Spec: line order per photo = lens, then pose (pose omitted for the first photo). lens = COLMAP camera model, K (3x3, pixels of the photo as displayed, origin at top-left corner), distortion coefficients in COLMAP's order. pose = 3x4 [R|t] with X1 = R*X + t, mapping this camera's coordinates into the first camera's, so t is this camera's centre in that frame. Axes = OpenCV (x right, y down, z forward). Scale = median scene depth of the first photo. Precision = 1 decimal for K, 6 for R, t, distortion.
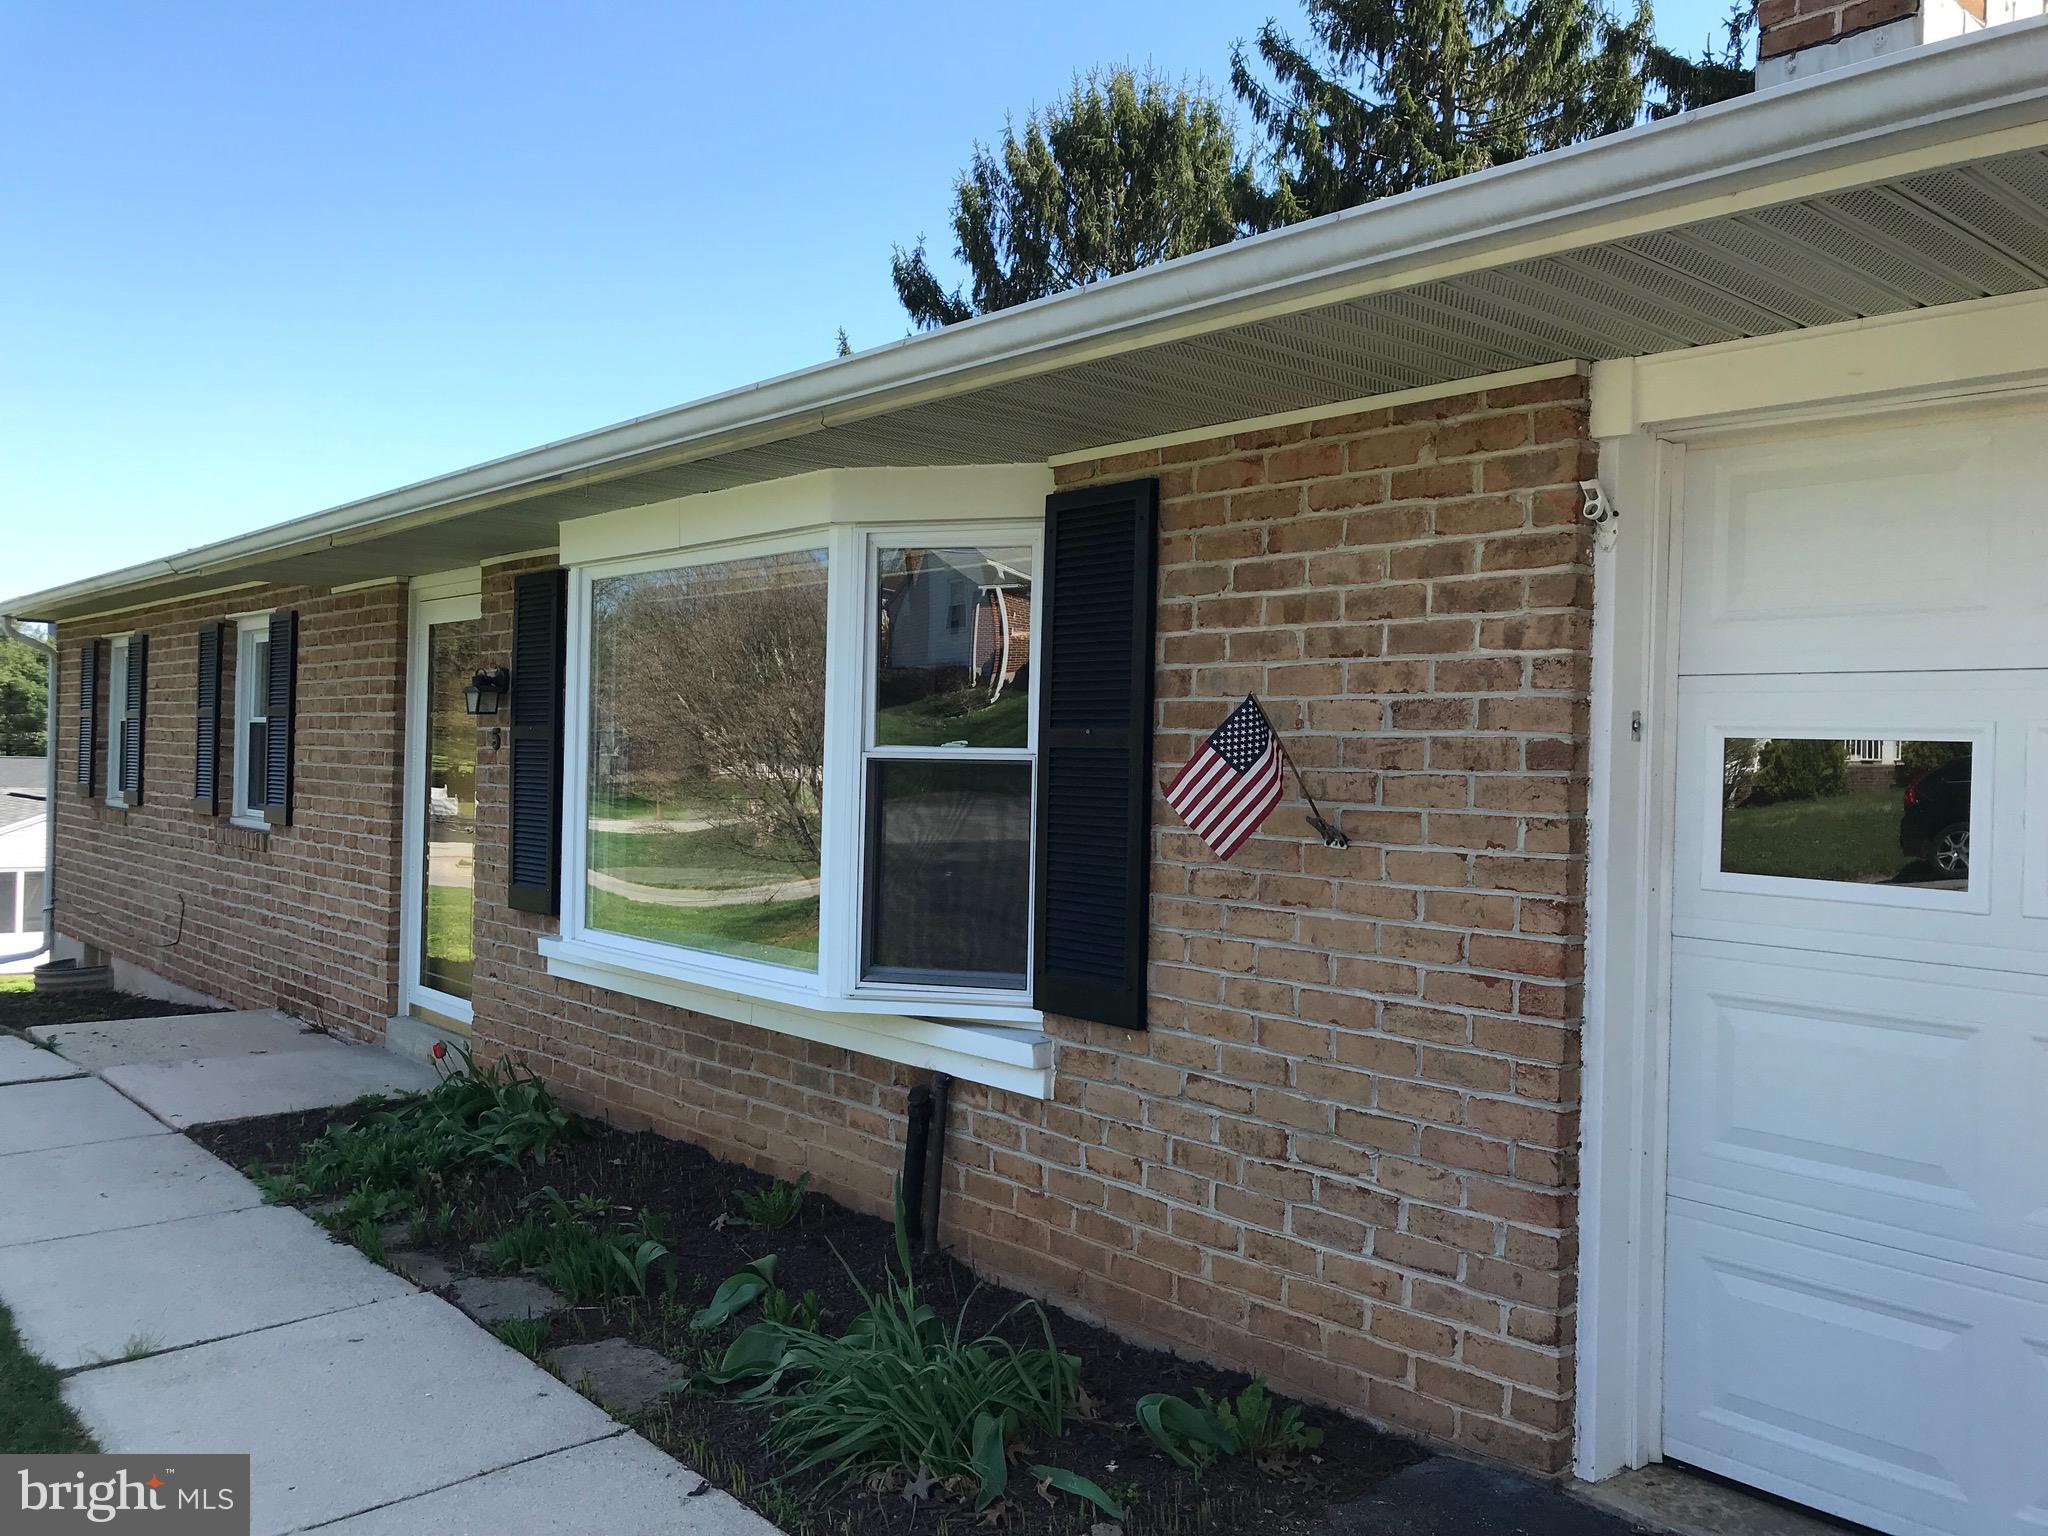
lens RADIAL K [[1654.9, 0, 1025.7], [0, 1654.9, 761.8], [0, 0, 1]] dist [0.044903, -0.009262]
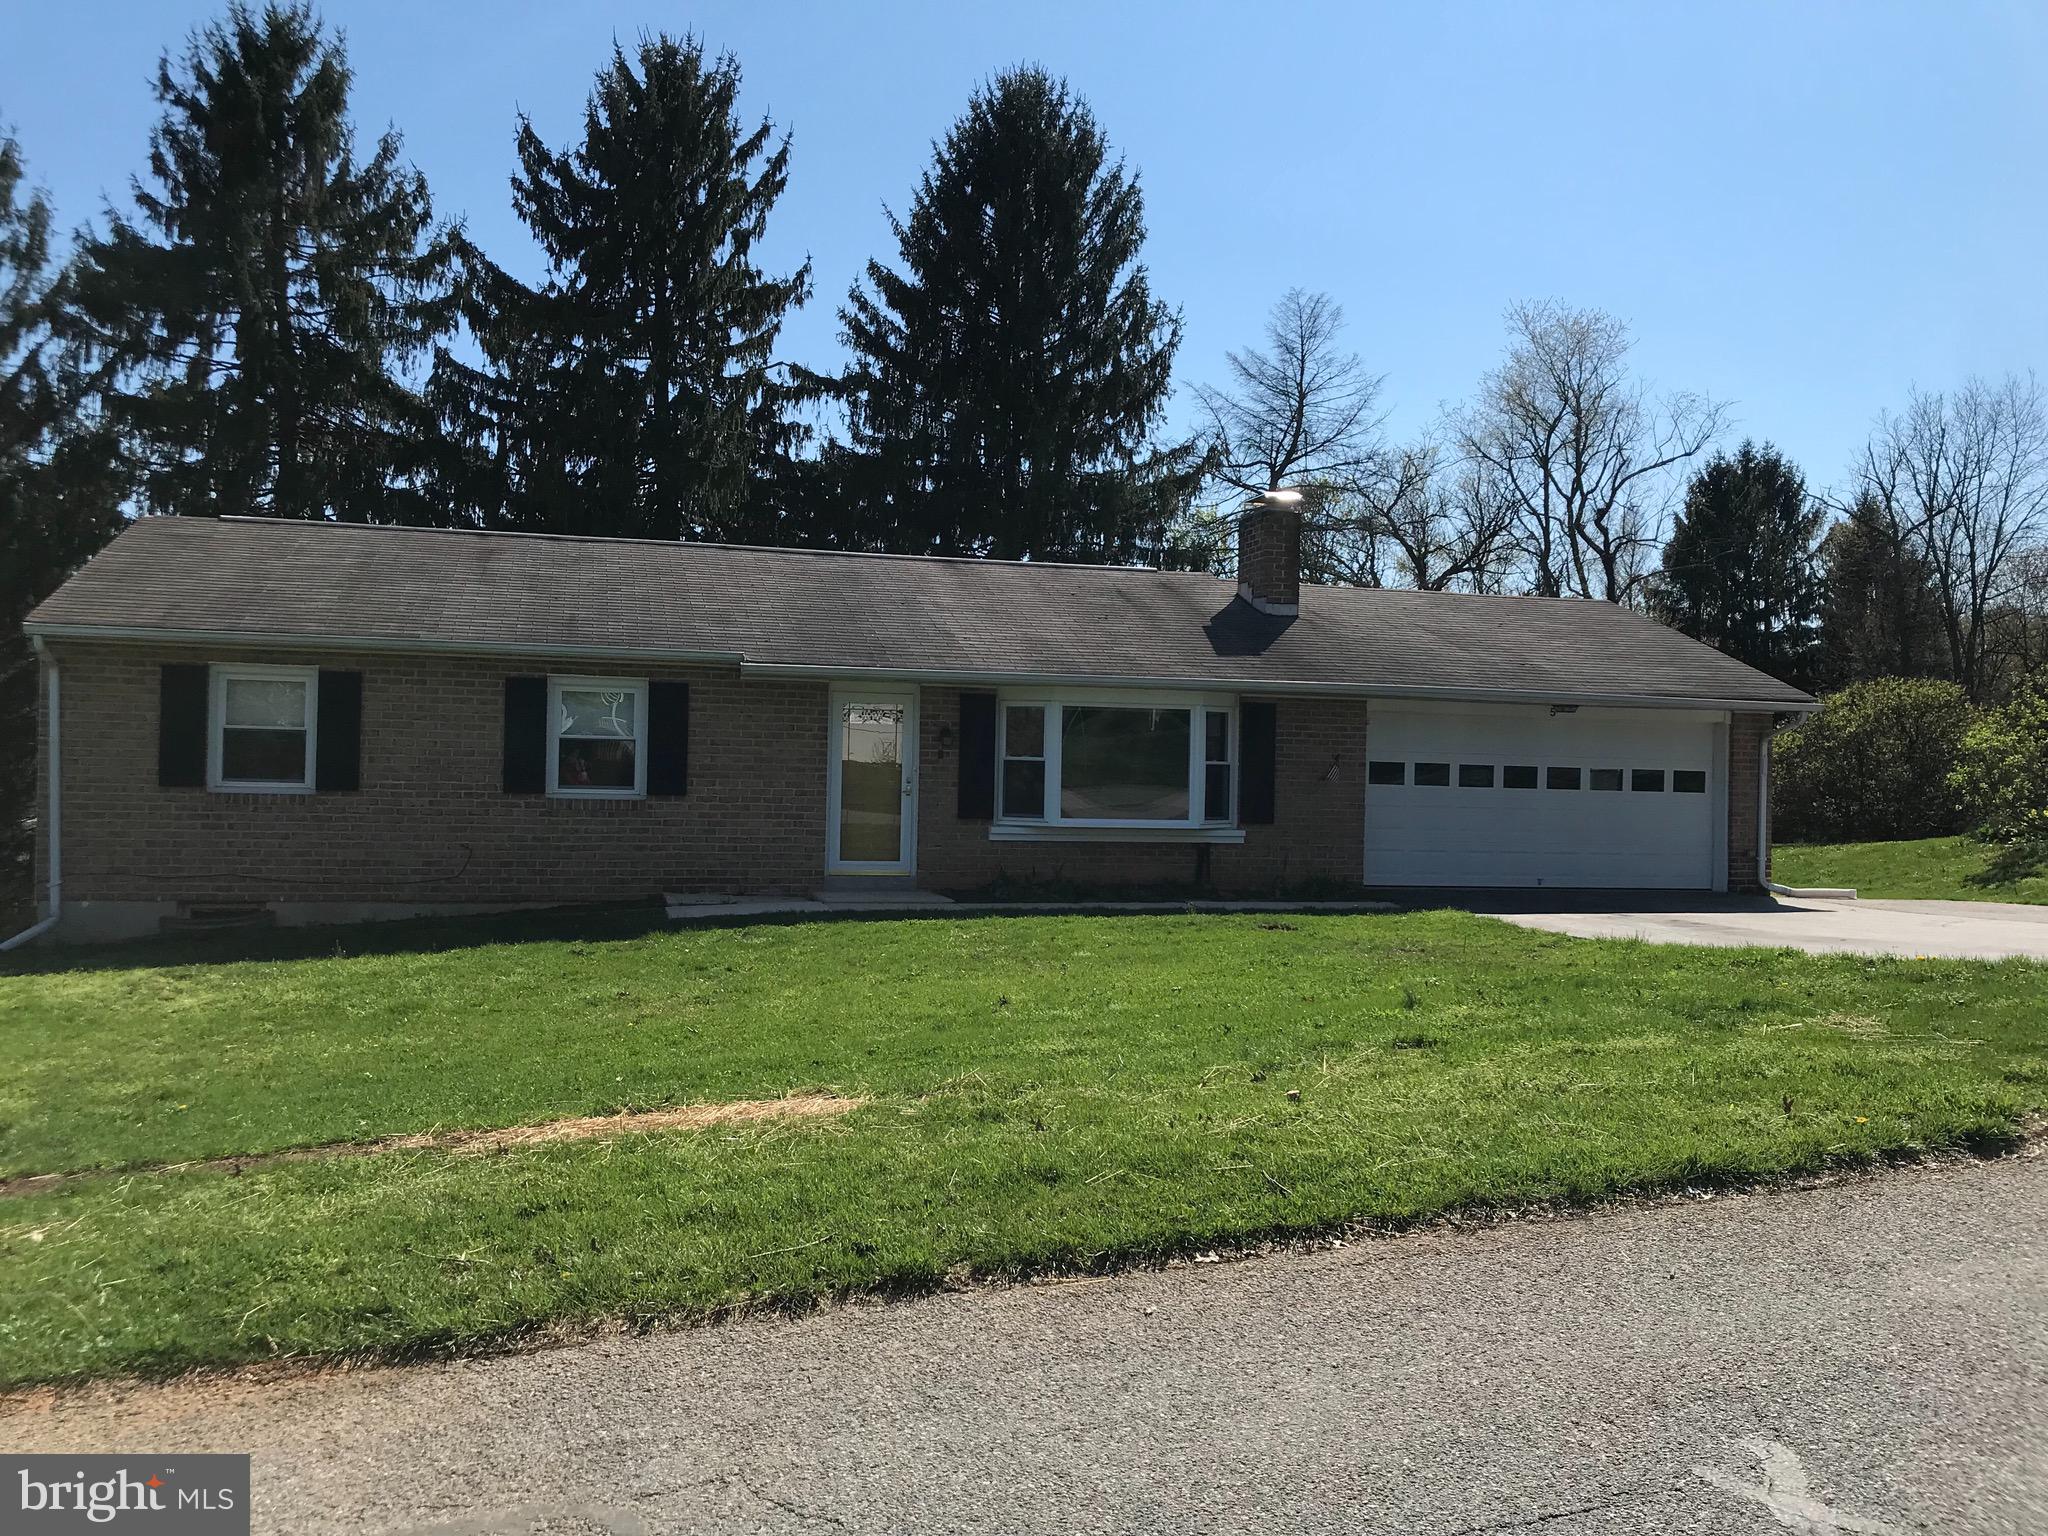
lens RADIAL K [[1661.2, 0, 1021.2], [0, 1661.2, 776.0], [0, 0, 1]] dist [0.032932, -0.000523]
pose [[0.447953, -0.005865, 0.894038, -4.422034], [-0.005705, 0.999939, 0.009418, -0.009177], [-0.894039, -0.009320, 0.447892, -0.447137]]
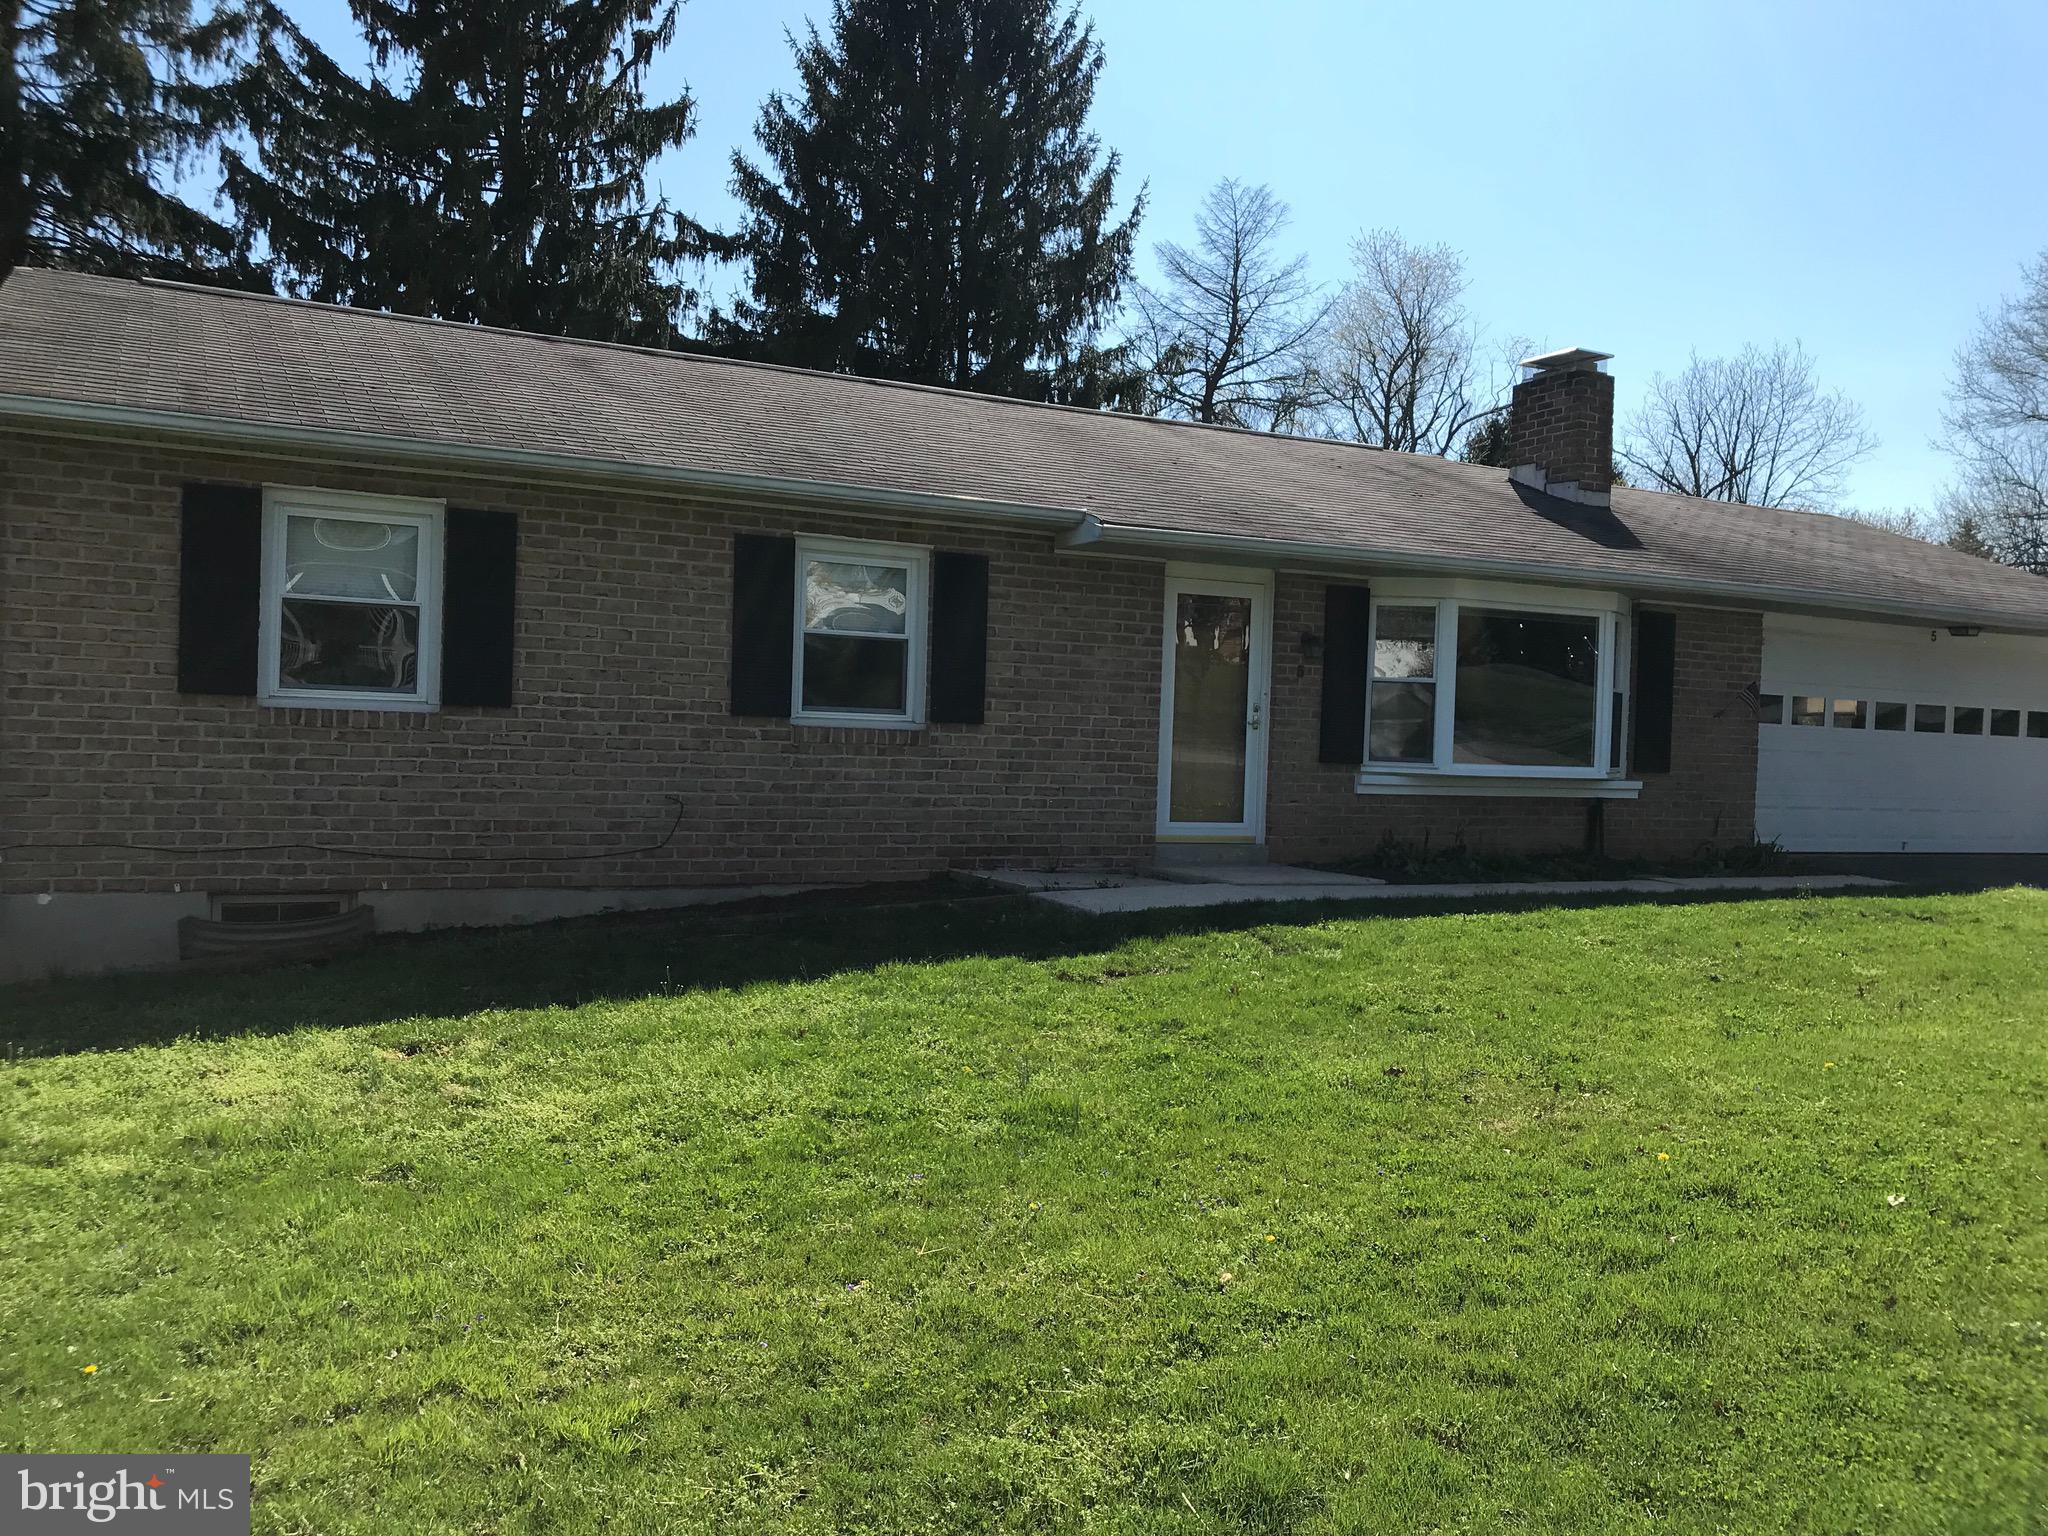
lens RADIAL K [[1654.9, 0, 1025.7], [0, 1654.9, 761.8], [0, 0, 1]] dist [0.044903, -0.009262]
pose [[0.249800, -0.022641, 0.968033, -3.719165], [-0.020346, 0.999383, 0.028624, 0.067939], [-0.968084, -0.026846, 0.249185, 1.456430]]
